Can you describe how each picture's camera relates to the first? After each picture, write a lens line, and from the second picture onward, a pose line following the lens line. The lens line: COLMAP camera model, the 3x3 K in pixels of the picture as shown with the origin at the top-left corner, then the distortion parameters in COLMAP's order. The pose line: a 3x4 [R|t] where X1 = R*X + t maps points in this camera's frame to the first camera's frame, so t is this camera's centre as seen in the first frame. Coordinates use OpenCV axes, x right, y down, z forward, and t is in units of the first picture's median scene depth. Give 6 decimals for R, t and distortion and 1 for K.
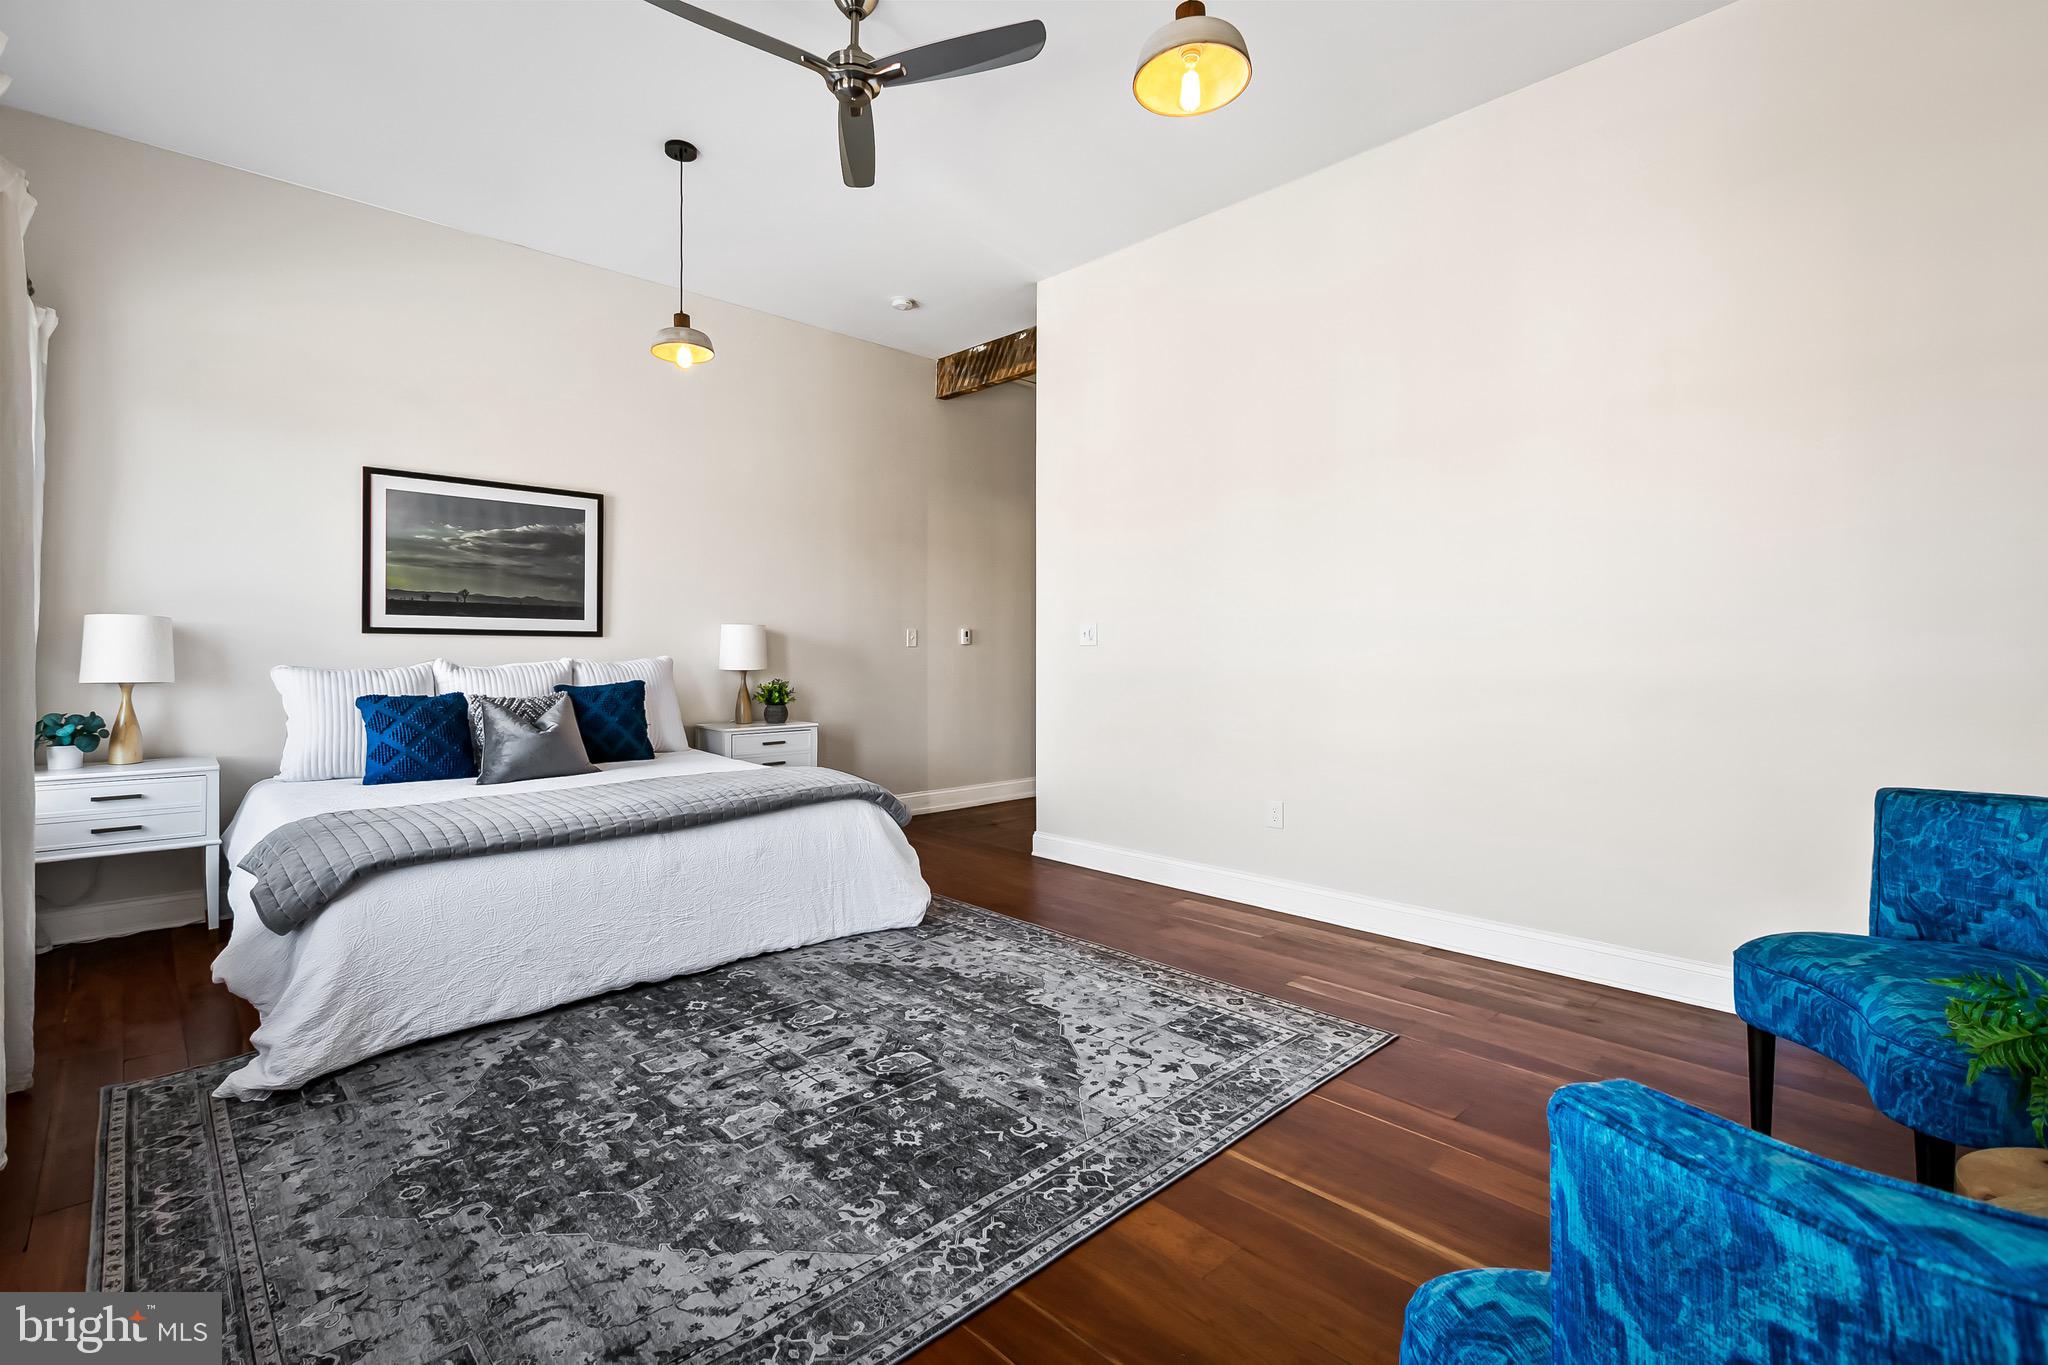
lens RADIAL K [[926.0, 0, 1018.6], [0, 926.0, 655.4], [0, 0, 1]] dist [-0.001338, 0.000197]
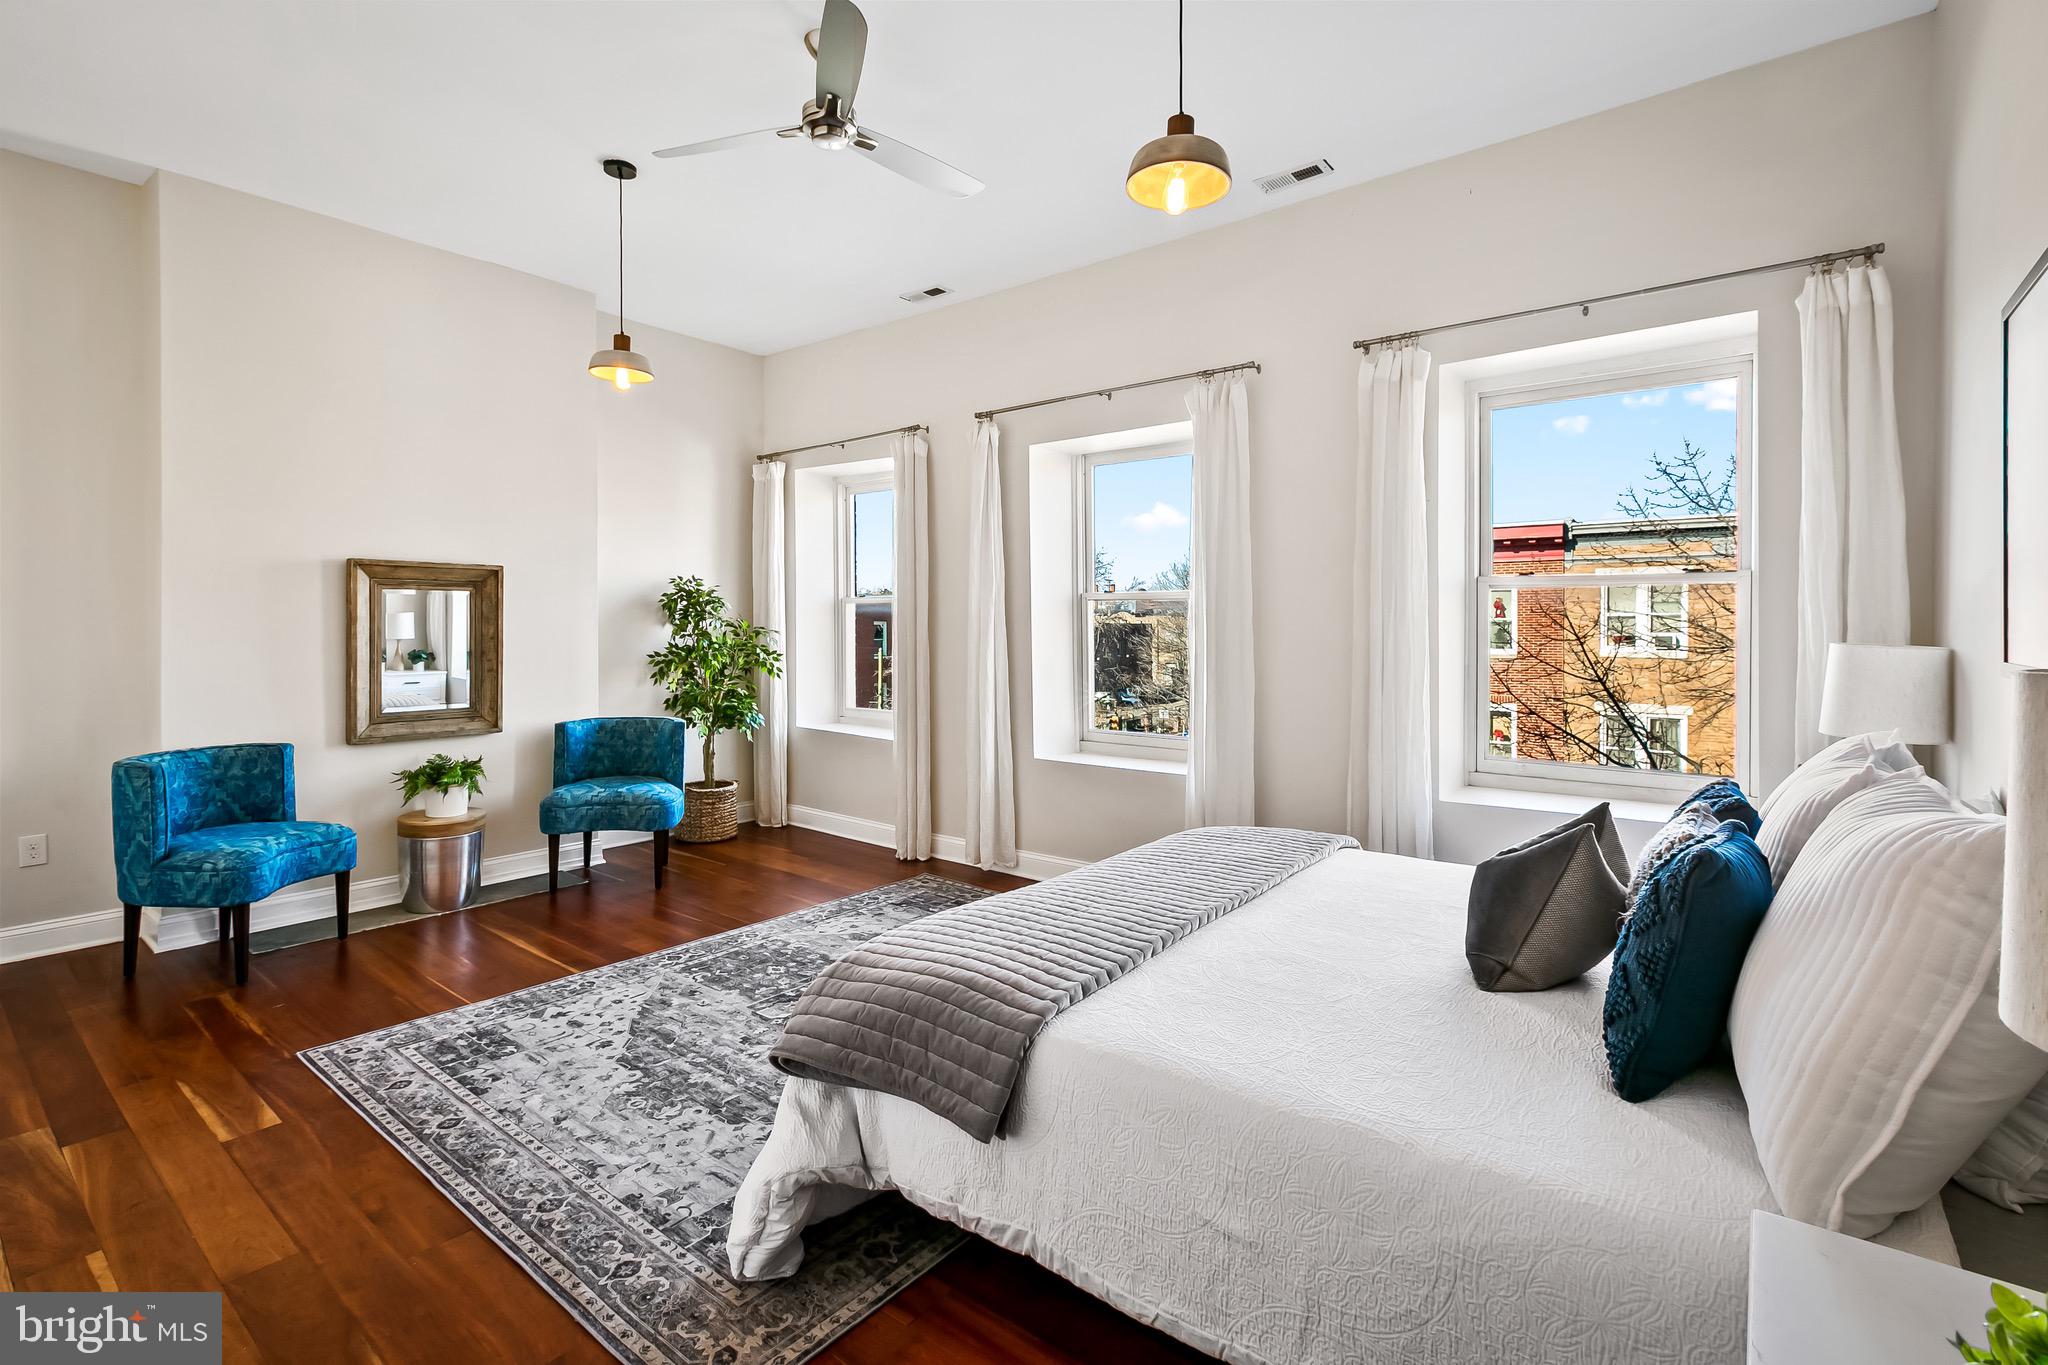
lens RADIAL K [[942.2, 0, 1024.6], [0, 942.2, 621.1], [0, 0, 1]] dist [0.001293, 0.000540]
pose [[-0.990112, -0.000230, -0.140281, -0.249322], [0.000372, 0.999991, -0.004268, -0.073592], [0.140281, -0.004278, -0.990103, 2.108945]]
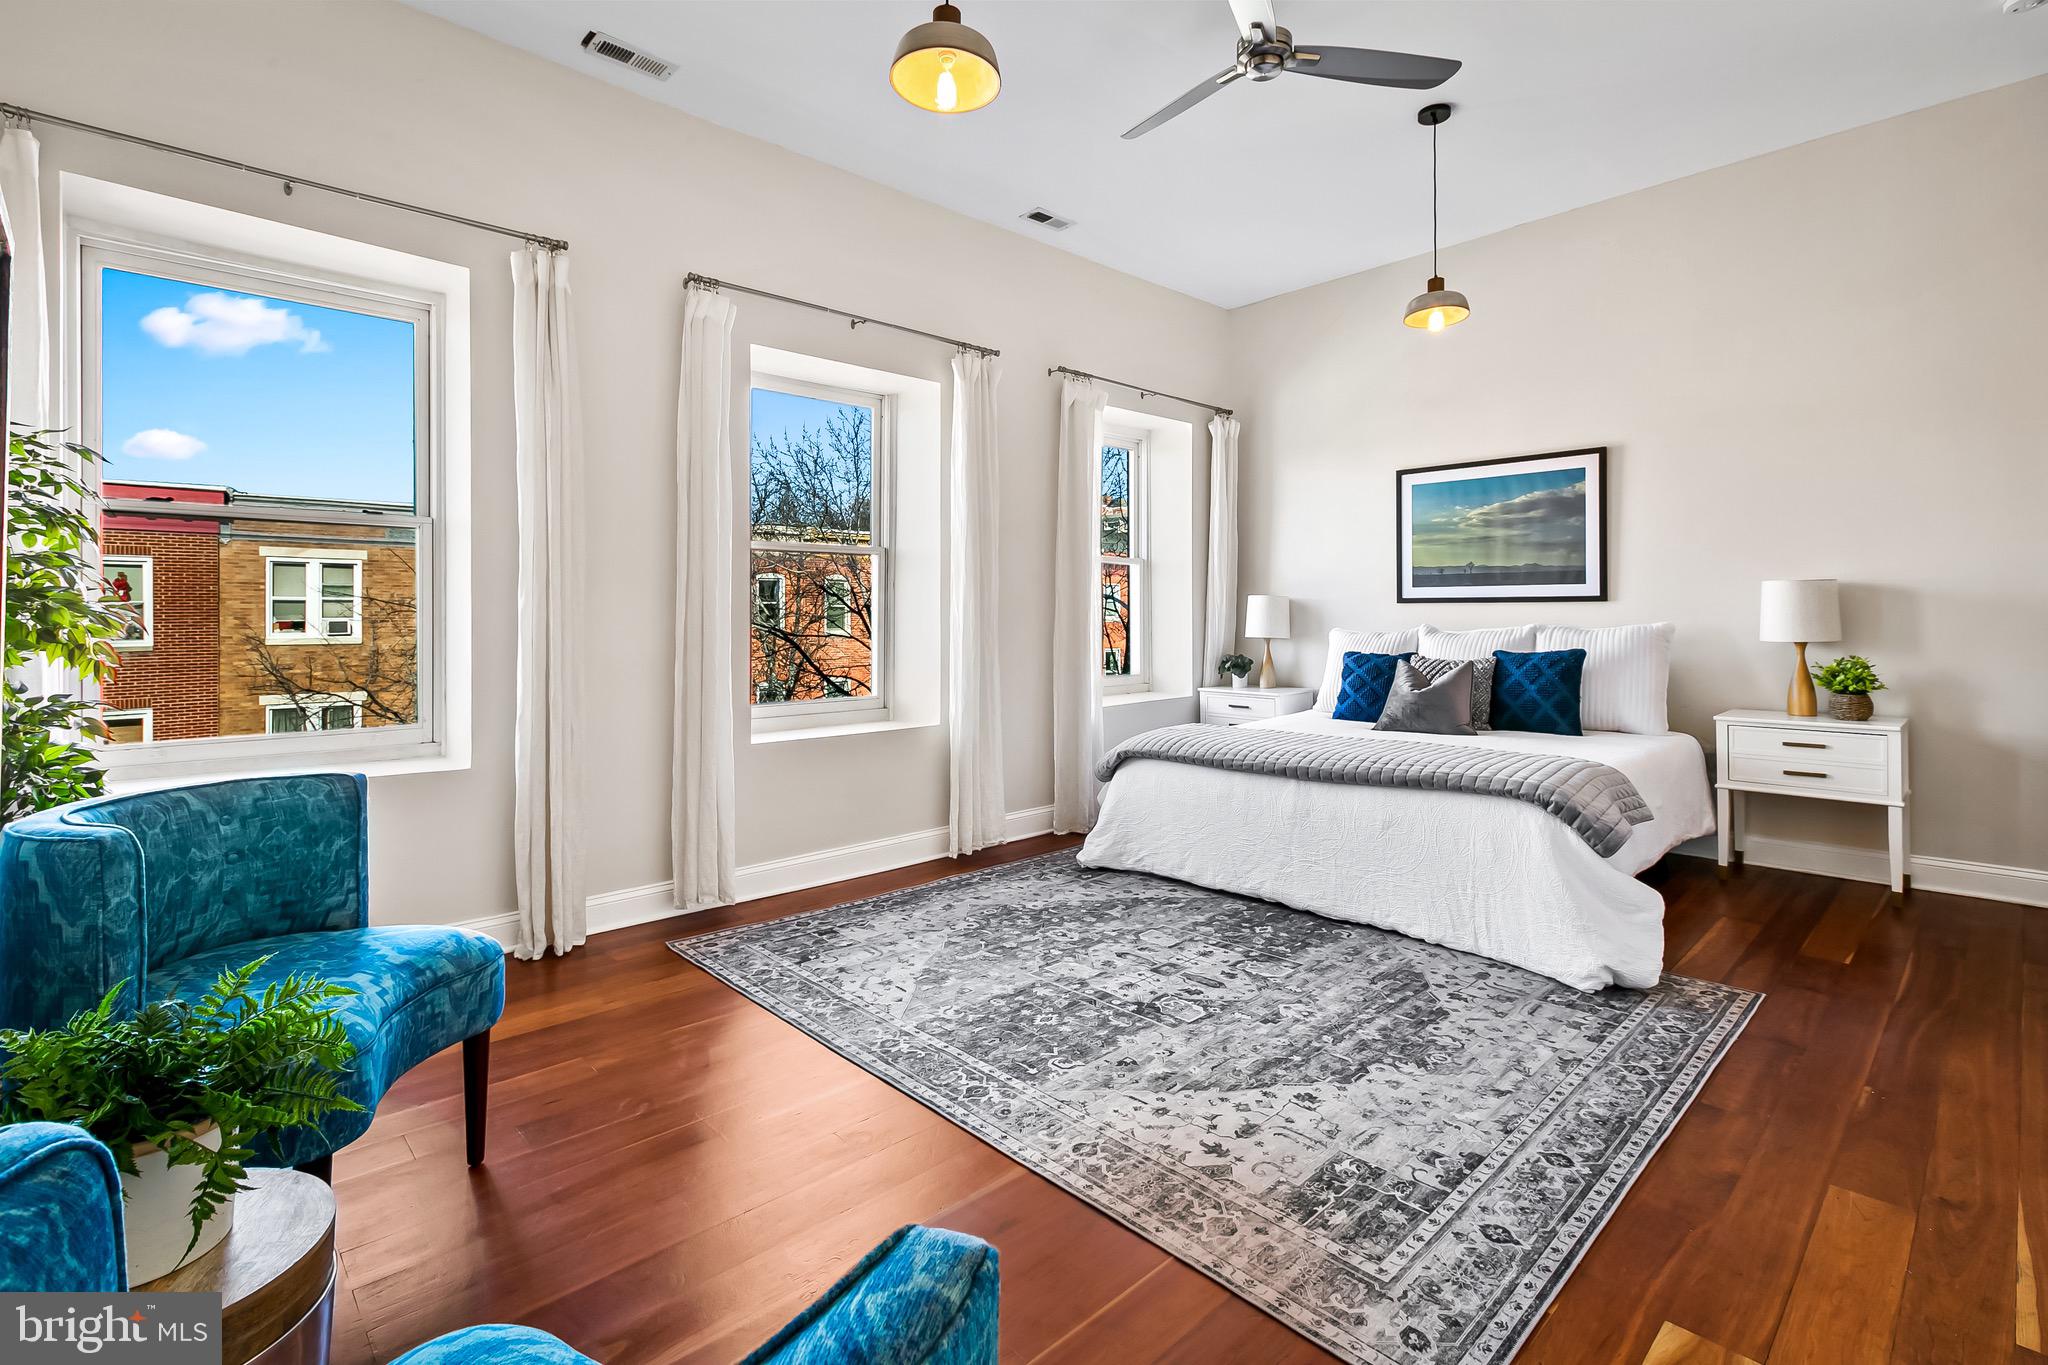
lens RADIAL K [[942.2, 0, 1024.6], [0, 942.2, 621.1], [0, 0, 1]] dist [0.001293, 0.000540]
pose [[-0.004713, 0.003904, -0.999981, 0.867633], [0.001505, 0.999991, 0.003897, -0.008472], [0.999988, -0.001487, -0.004718, 0.754185]]
